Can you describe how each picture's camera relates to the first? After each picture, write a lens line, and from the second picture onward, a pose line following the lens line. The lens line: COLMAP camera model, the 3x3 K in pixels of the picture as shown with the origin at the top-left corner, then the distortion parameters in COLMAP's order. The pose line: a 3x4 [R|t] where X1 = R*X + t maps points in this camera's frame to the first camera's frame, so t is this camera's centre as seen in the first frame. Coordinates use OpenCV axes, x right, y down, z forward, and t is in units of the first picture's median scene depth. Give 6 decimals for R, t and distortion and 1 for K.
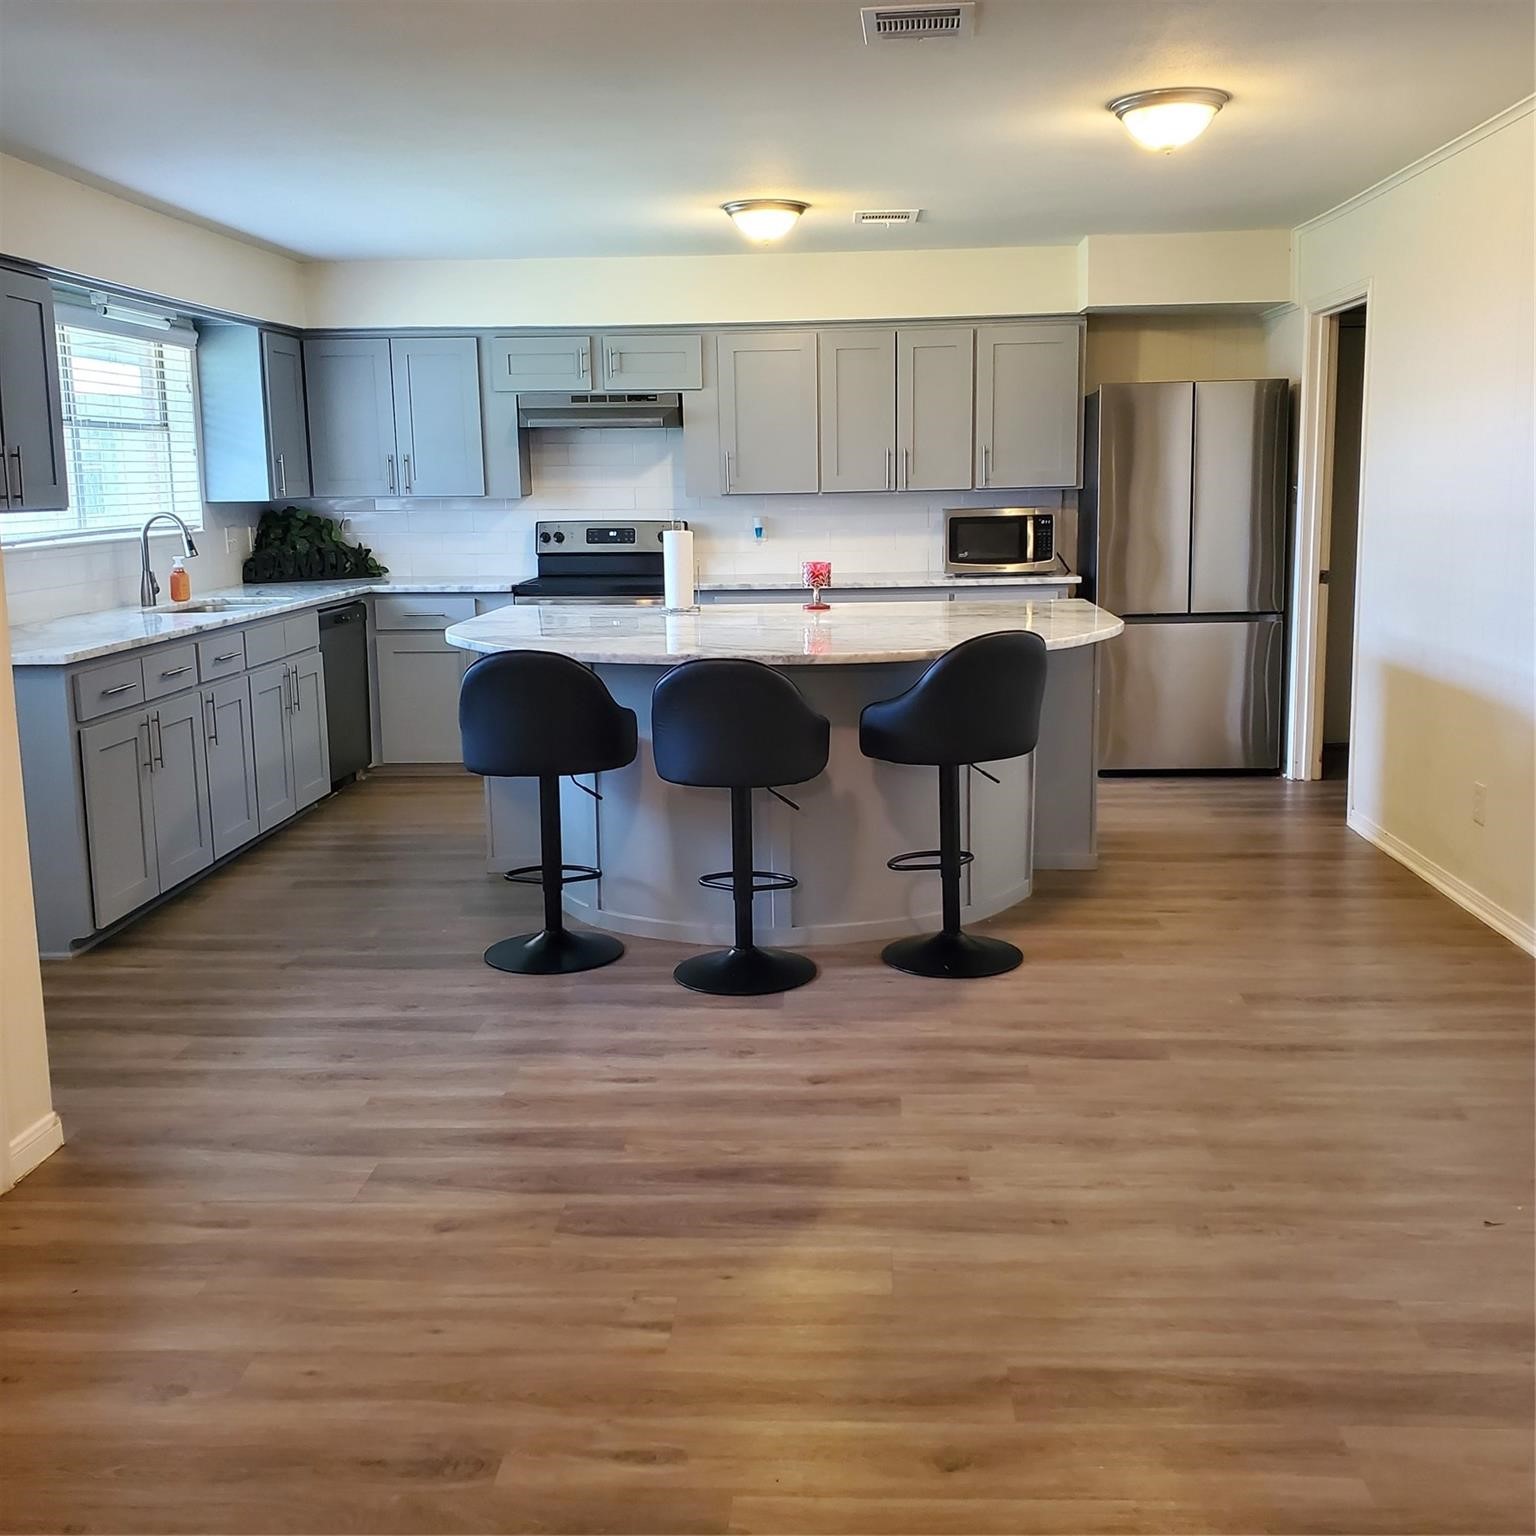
lens RADIAL K [[1594.3, 0, 777.5], [0, 1594.3, 762.9], [0, 0, 1]] dist [0.066726, 0.000000]
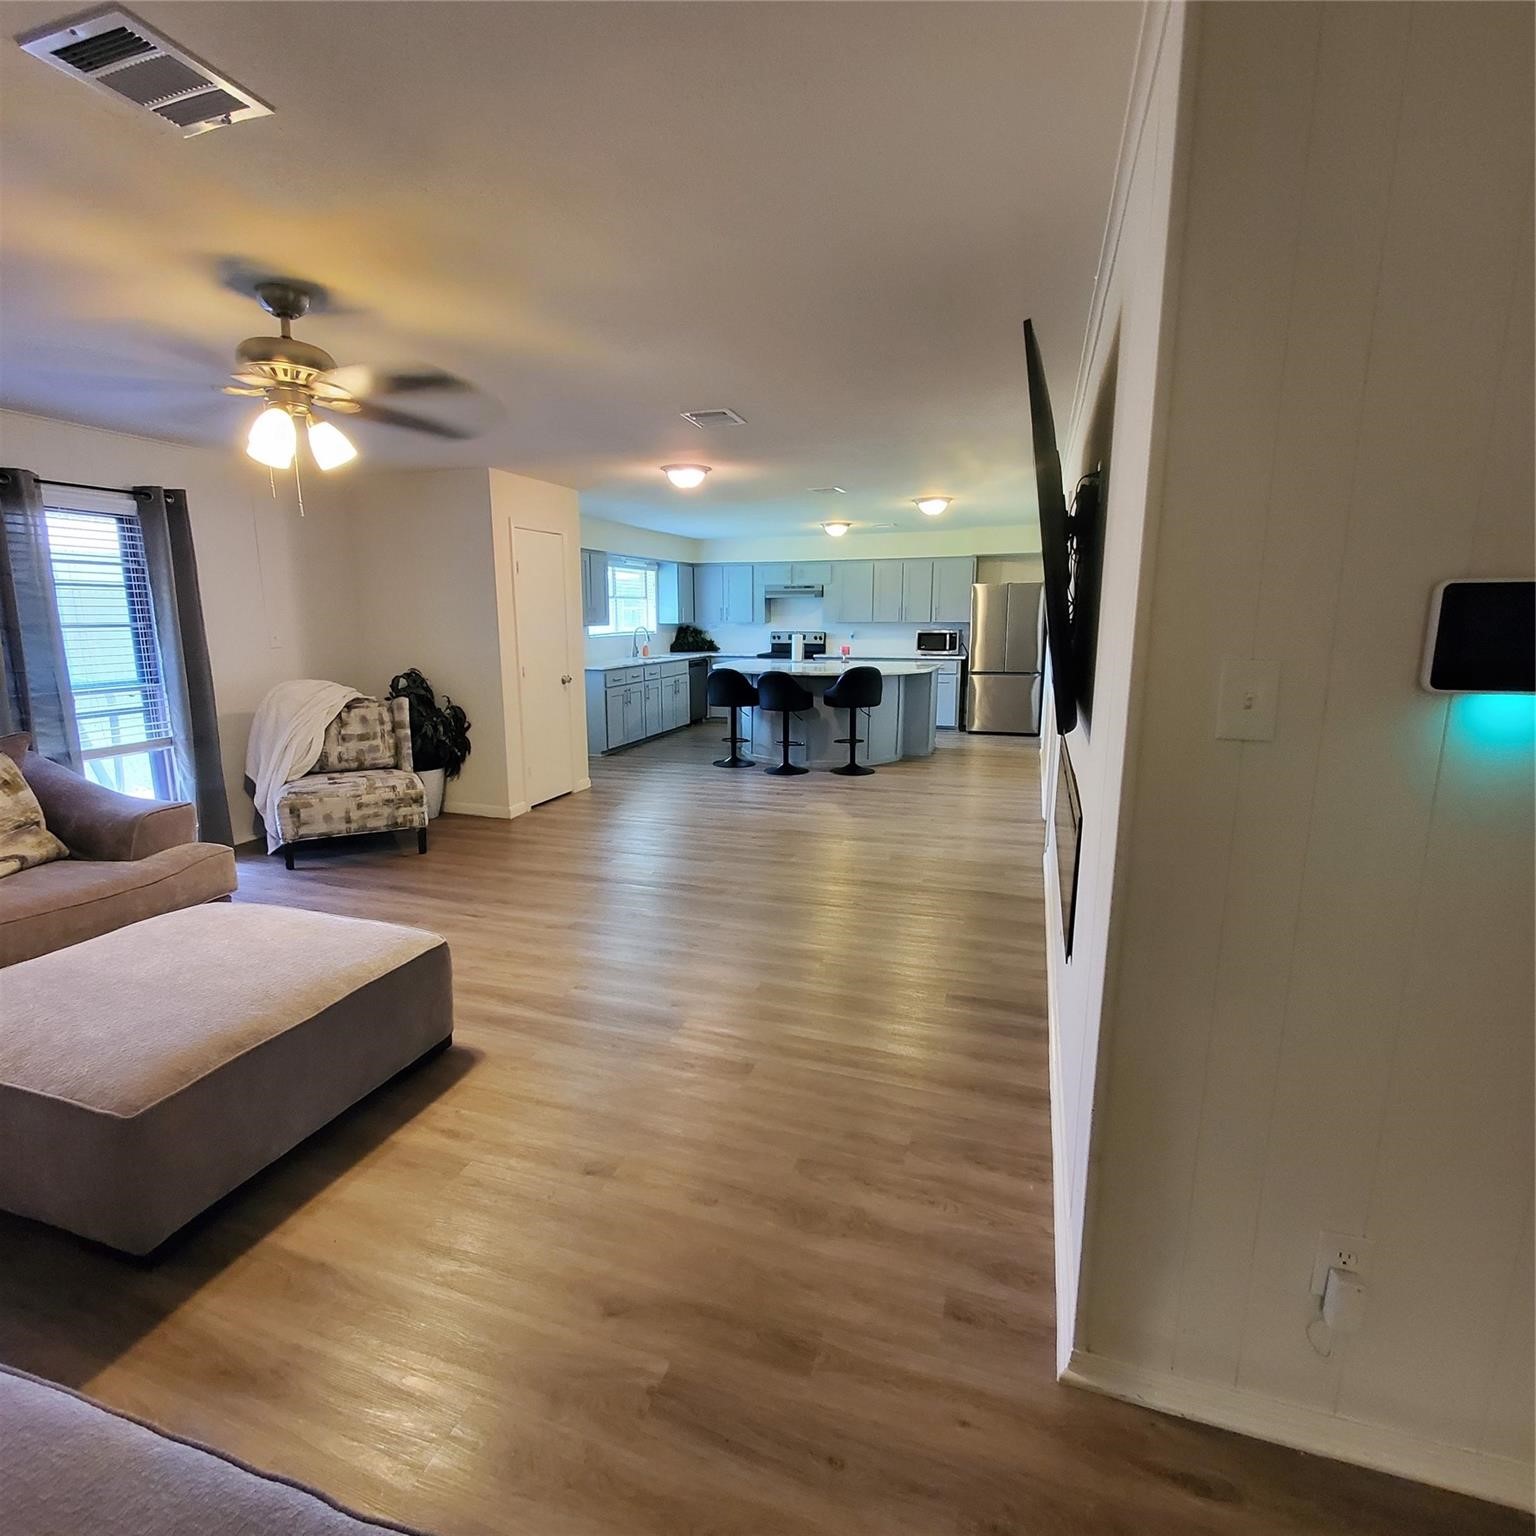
lens RADIAL K [[813.8, 0, 758.2], [0, 813.8, 773.3], [0, 0, 1]] dist [-0.005701, -0.001025]
pose [[0.964499, 0.063613, -0.256312, 0.220750], [-0.058921, 0.997925, 0.025952, 0.061668], [0.257431, -0.009928, 0.966246, -0.389982]]
